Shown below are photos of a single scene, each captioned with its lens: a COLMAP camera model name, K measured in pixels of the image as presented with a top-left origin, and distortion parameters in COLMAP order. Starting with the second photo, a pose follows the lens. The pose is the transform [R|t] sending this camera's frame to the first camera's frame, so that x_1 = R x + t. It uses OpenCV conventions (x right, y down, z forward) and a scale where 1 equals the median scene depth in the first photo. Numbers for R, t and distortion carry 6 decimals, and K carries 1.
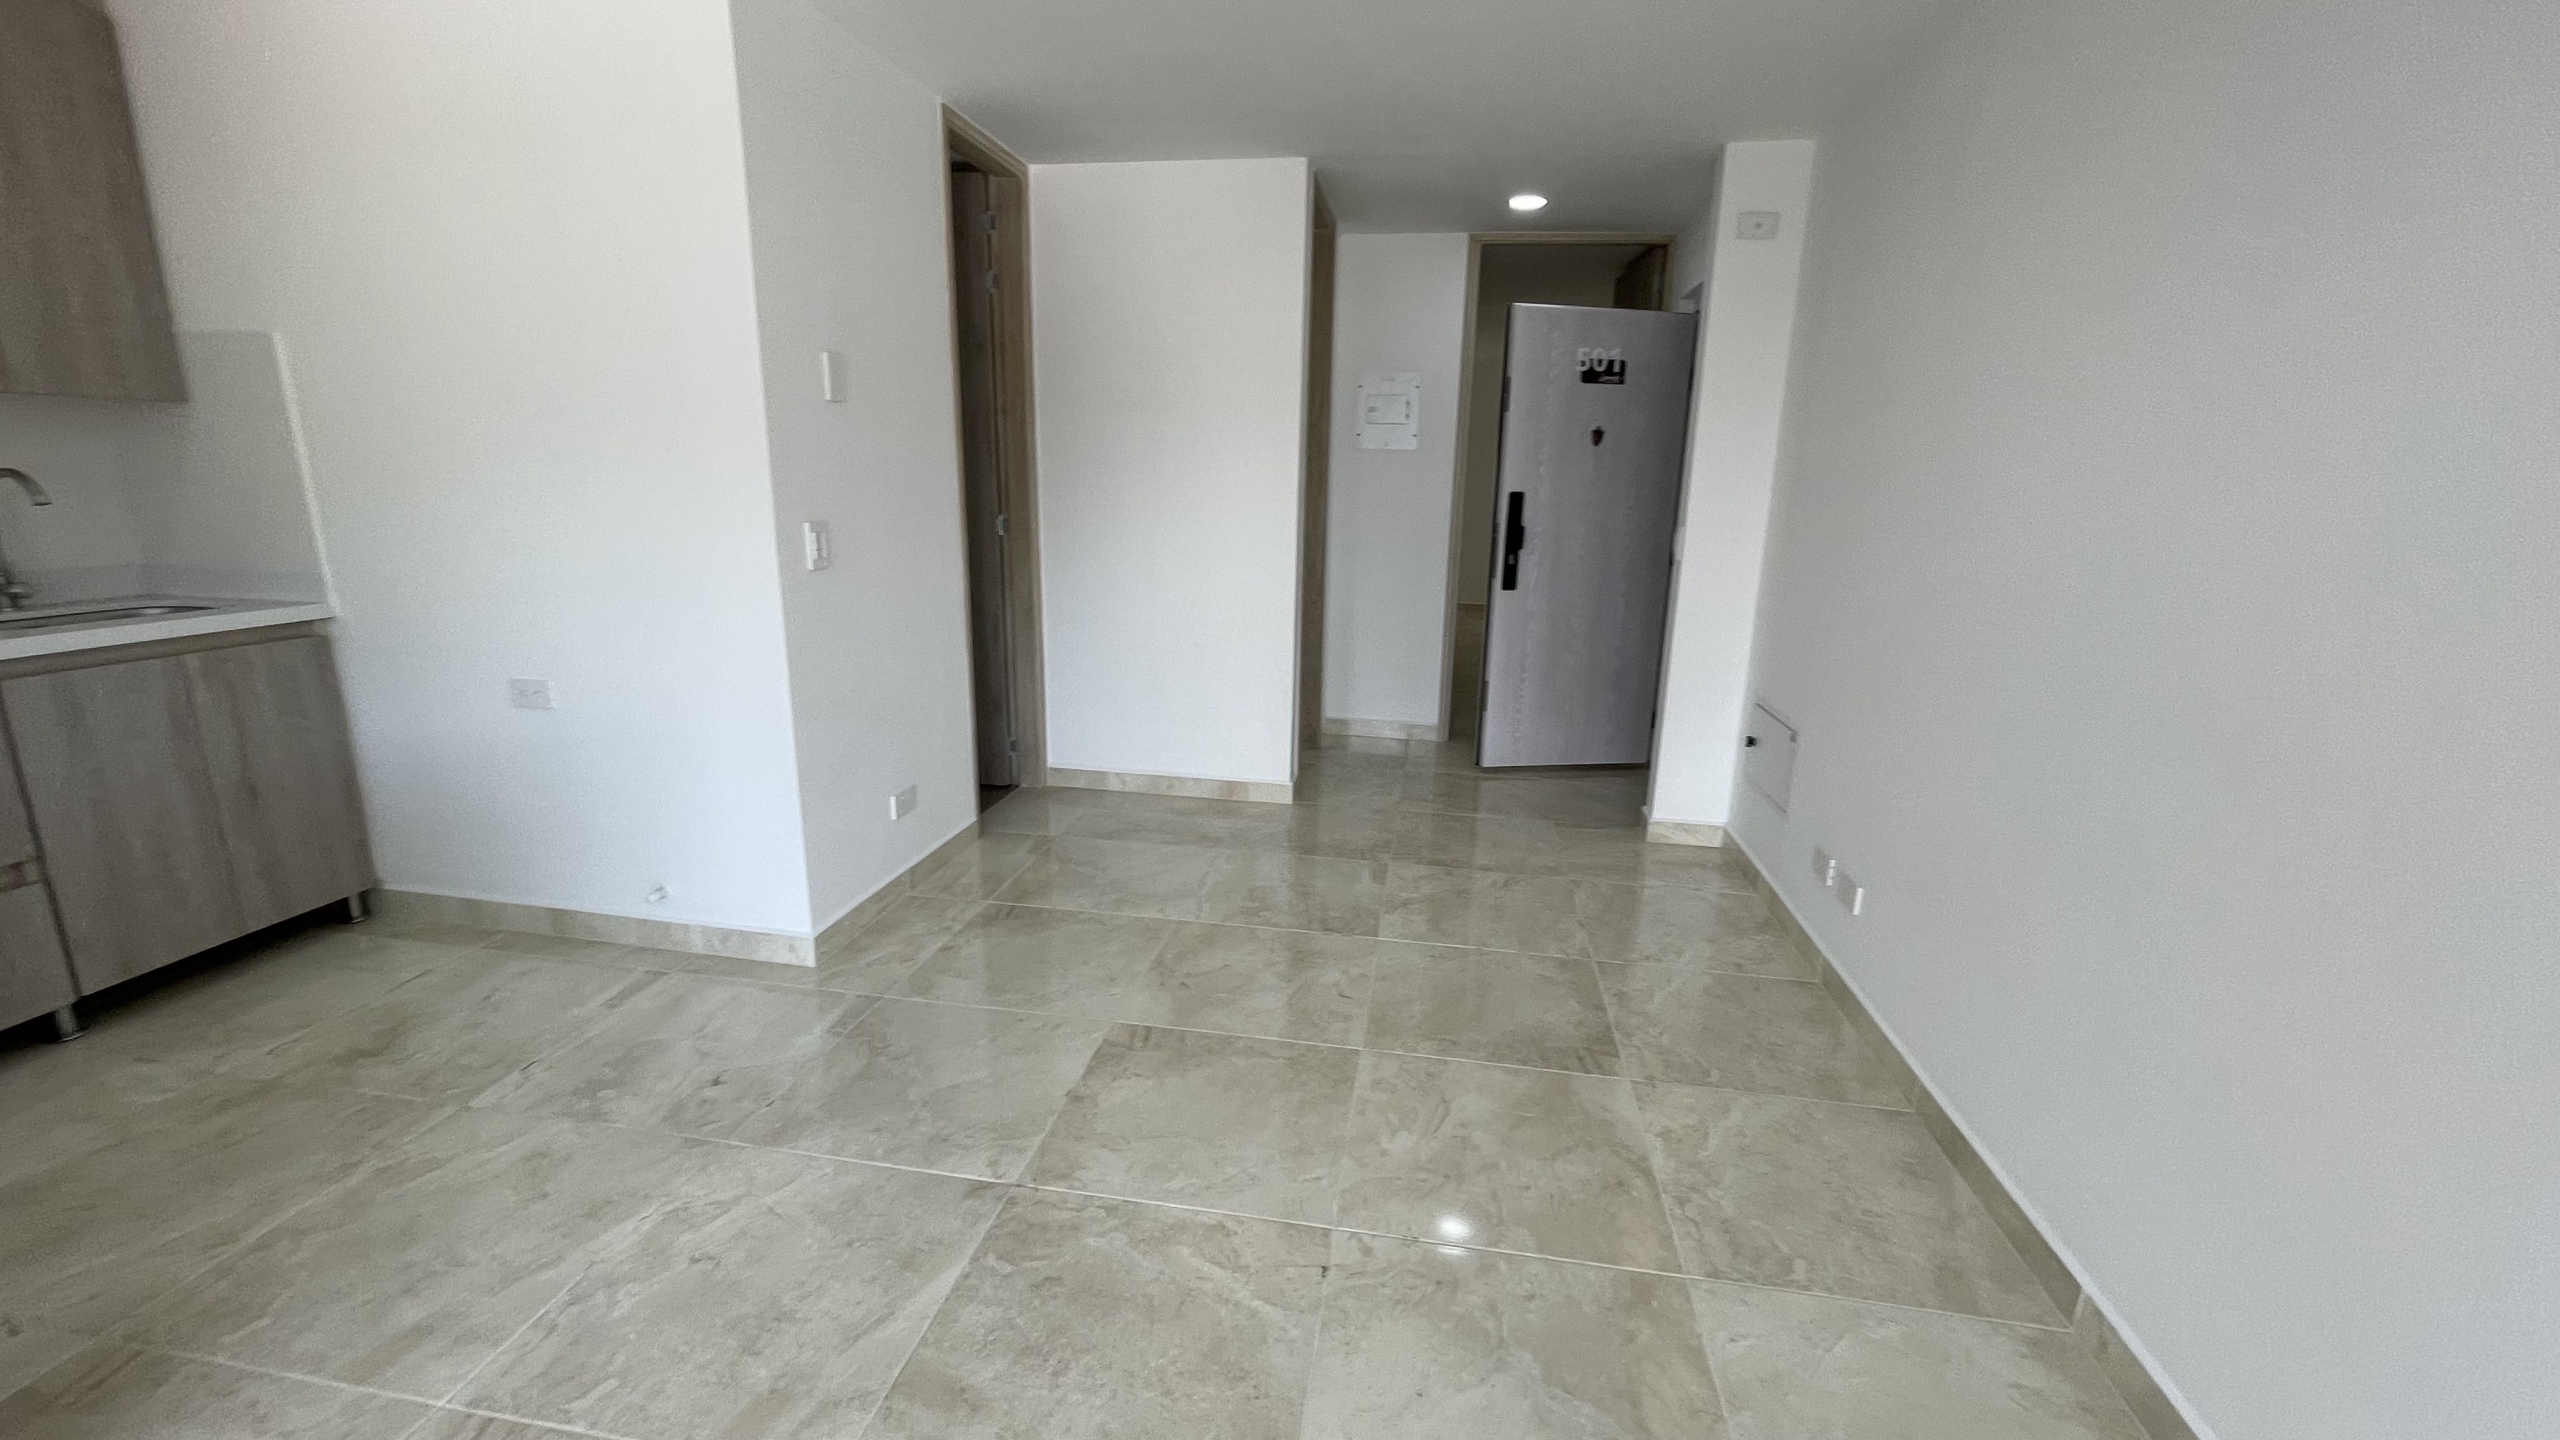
lens RADIAL K [[1032.4, 0, 1275.4], [0, 1032.4, 723.4], [0, 0, 1]] dist [-0.003631, 0.000271]
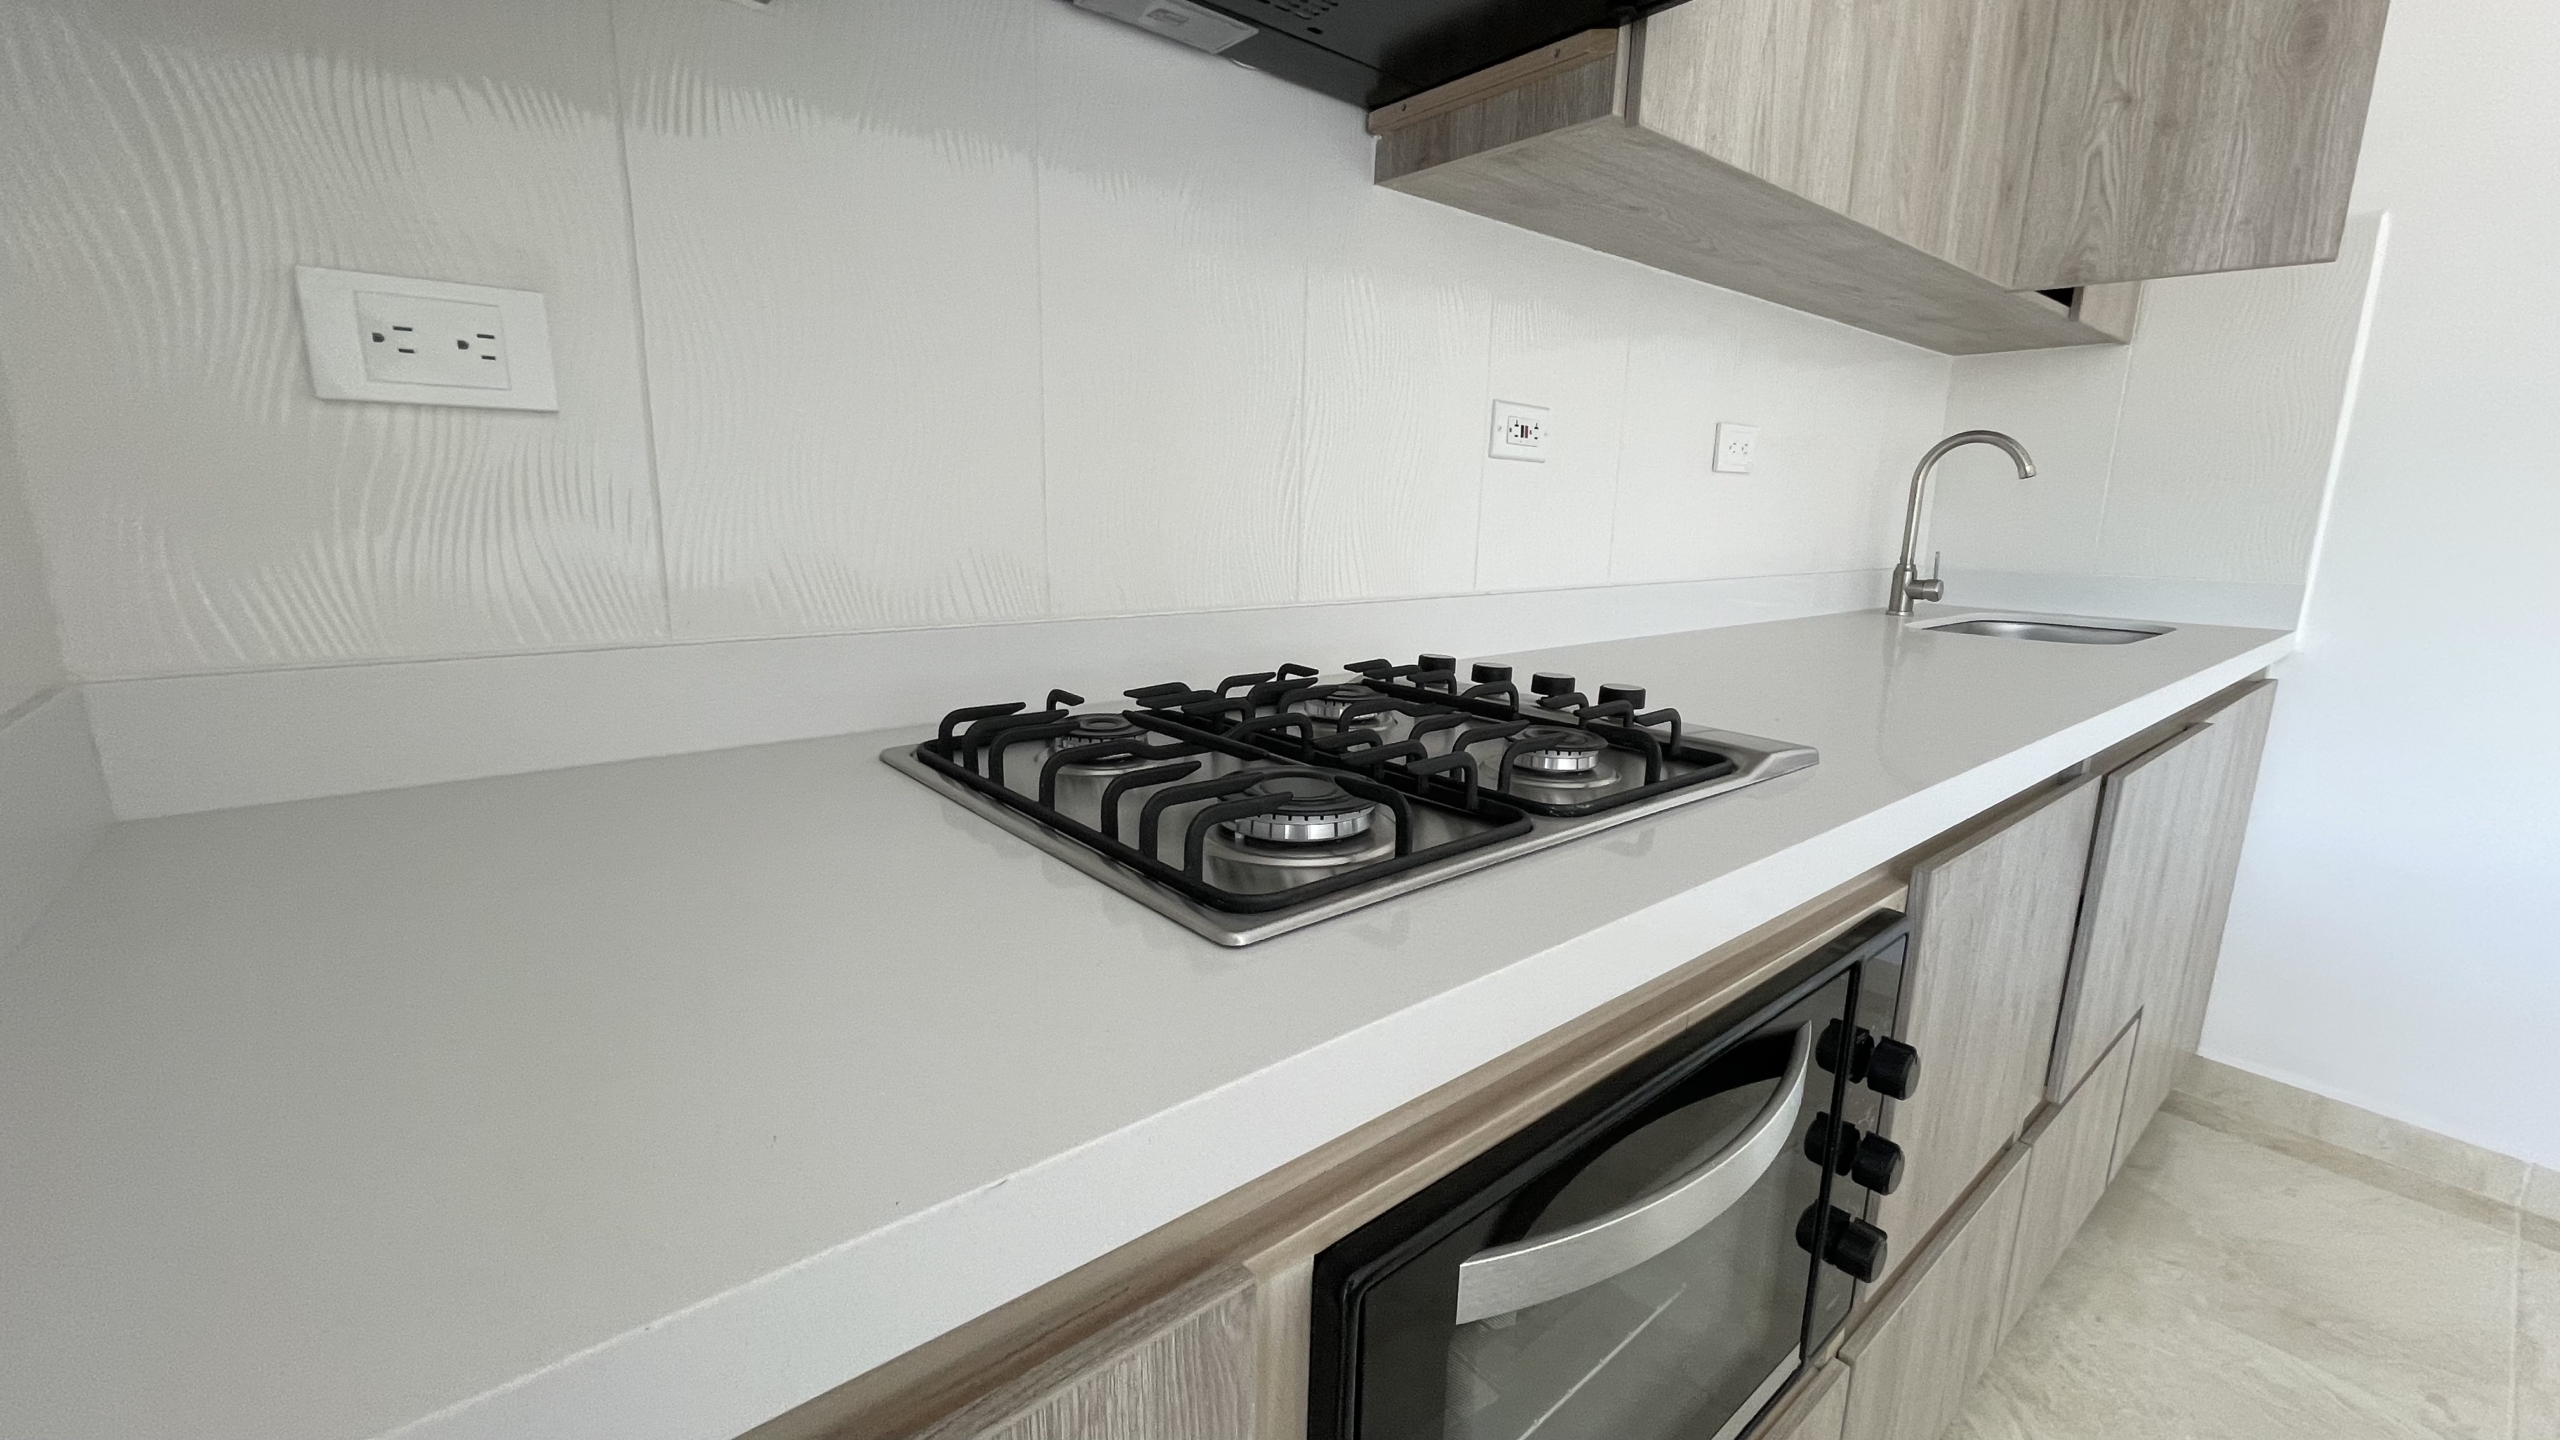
lens RADIAL K [[1047.0, 0, 1272.9], [0, 1047.0, 721.7], [0, 0, 1]] dist [-0.000095, 0.000152]
pose [[0.760347, 0.122931, -0.637777, -0.997830], [-0.153592, 0.988107, 0.007348, 0.035510], [0.631095, 0.092371, 0.770186, 0.080671]]
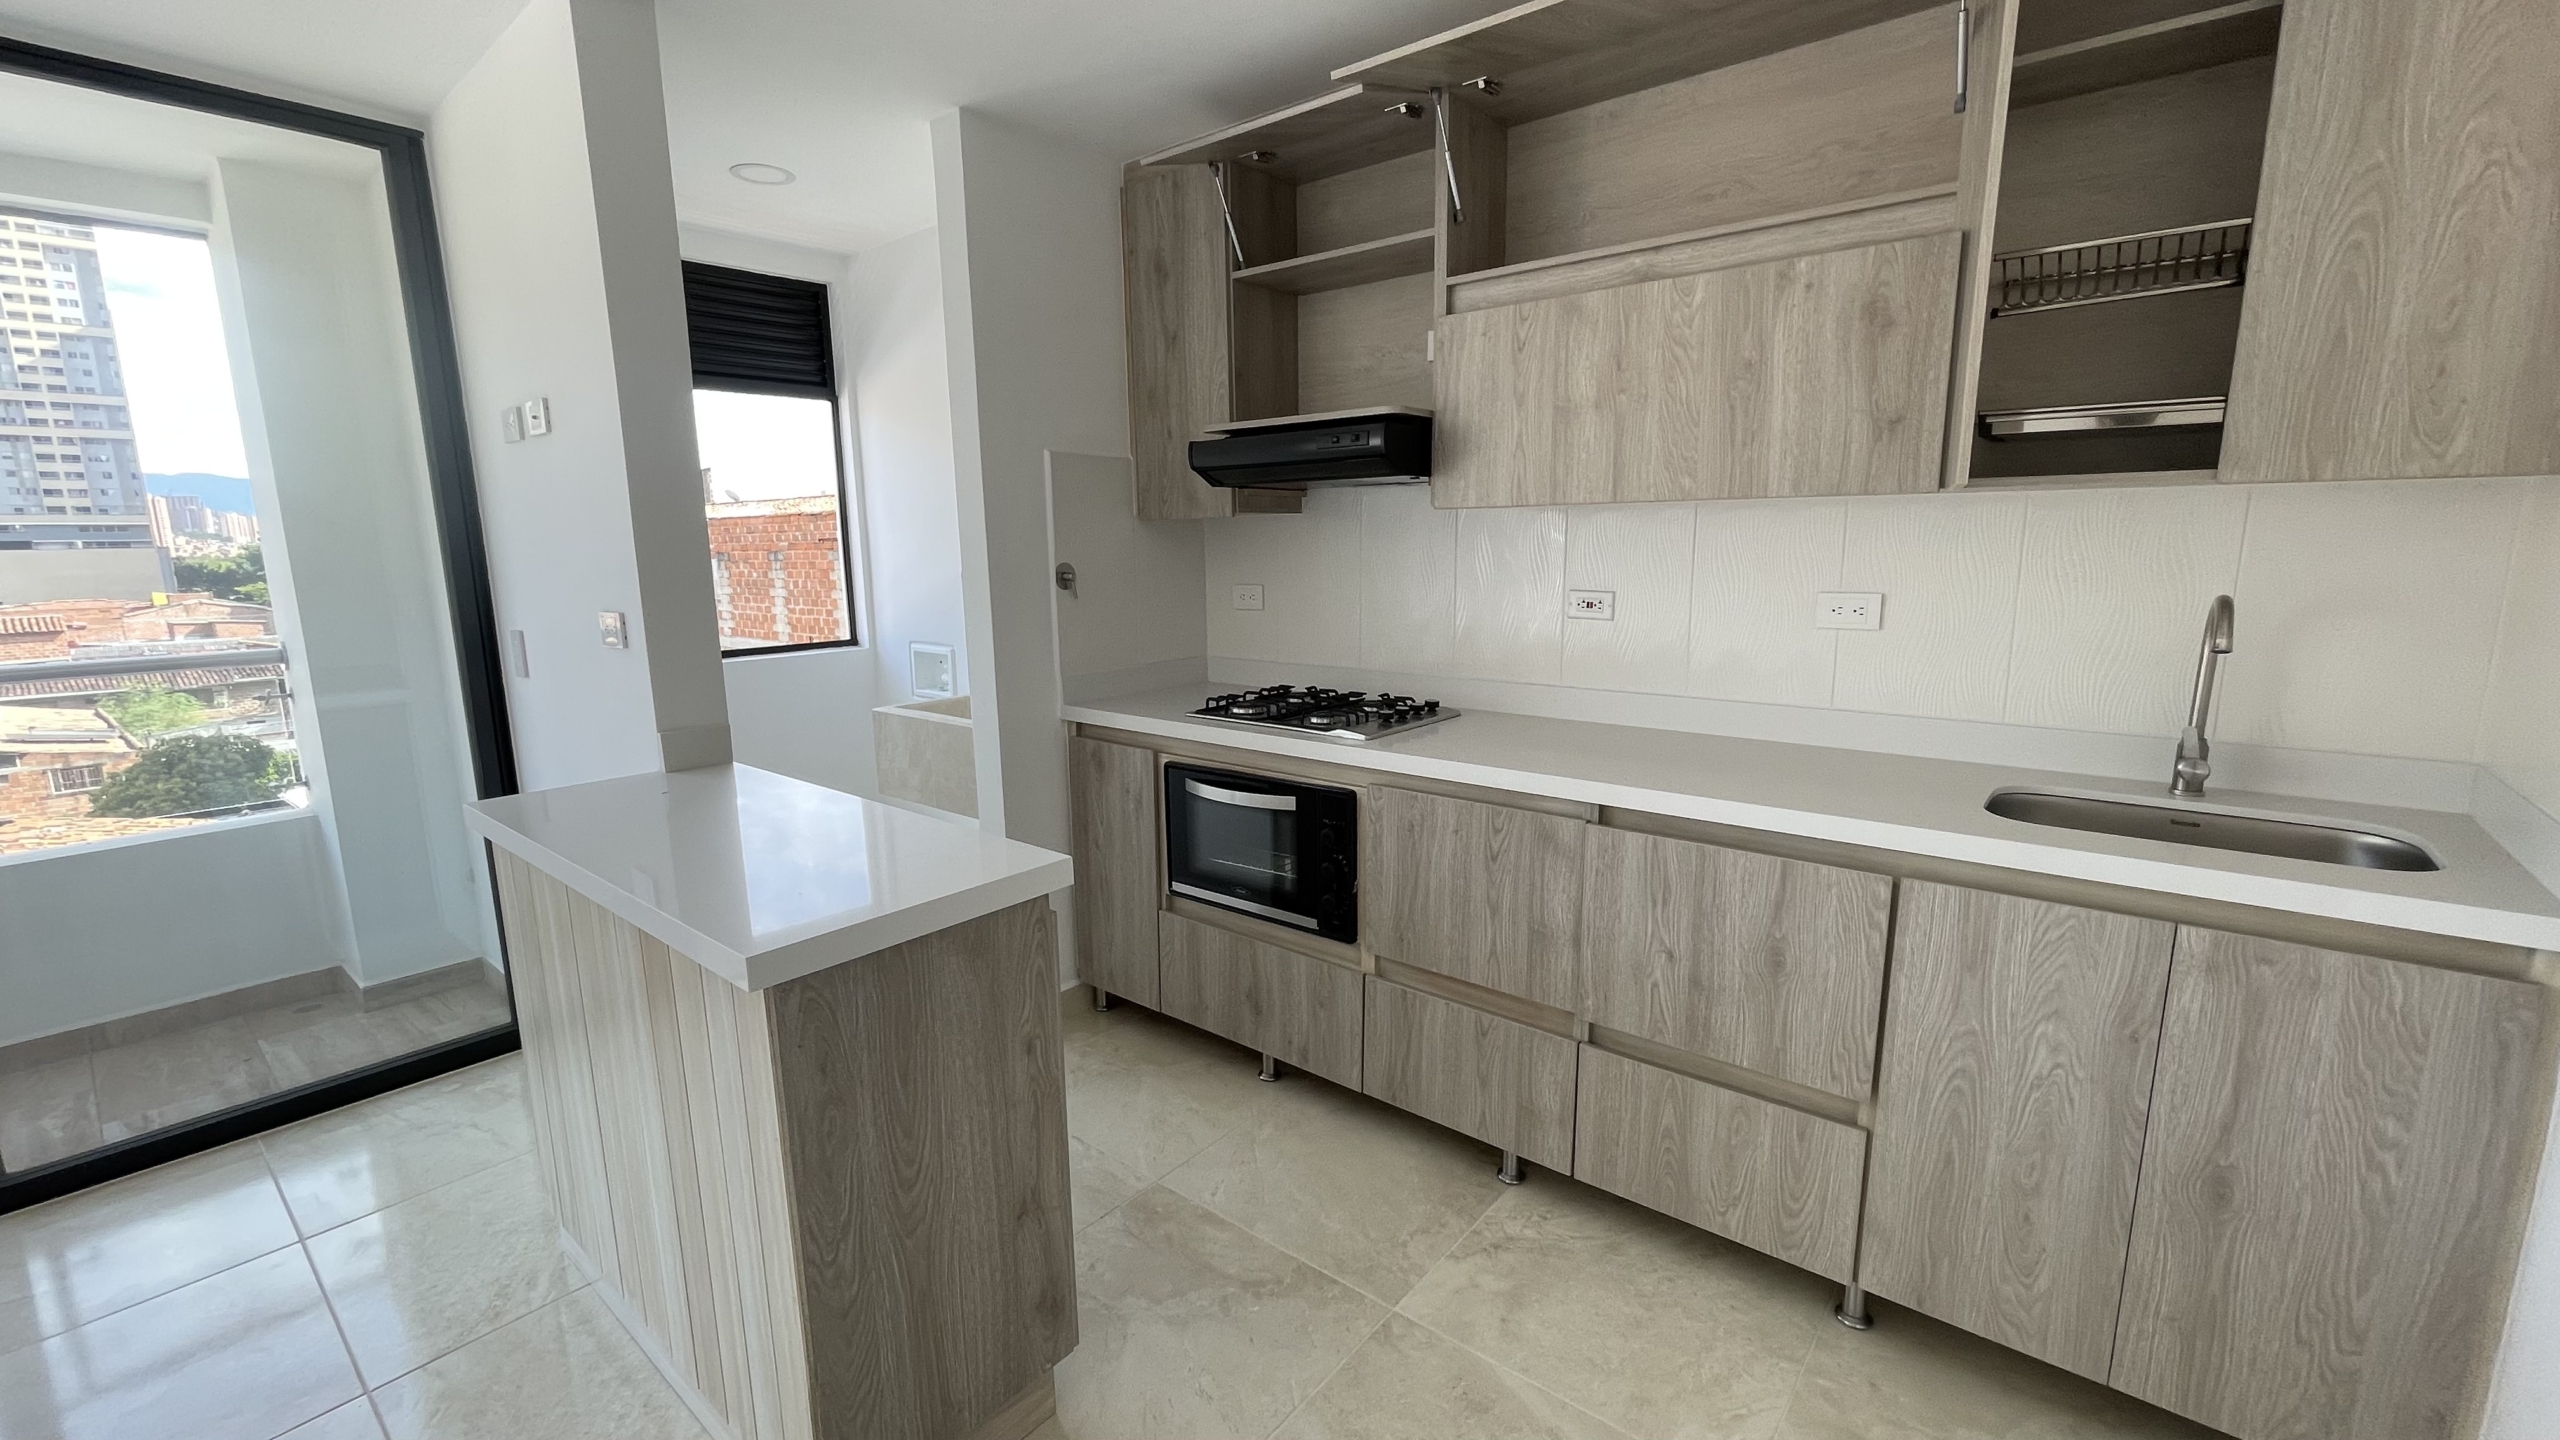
lens RADIAL K [[1032.4, 0, 1275.4], [0, 1032.4, 723.4], [0, 0, 1]] dist [-0.003631, 0.000271]
pose [[-0.501701, 0.134919, -0.854455, -0.305602], [-0.203179, 0.941750, 0.268001, -0.201071], [0.840841, 0.308064, -0.445065, 0.720250]]
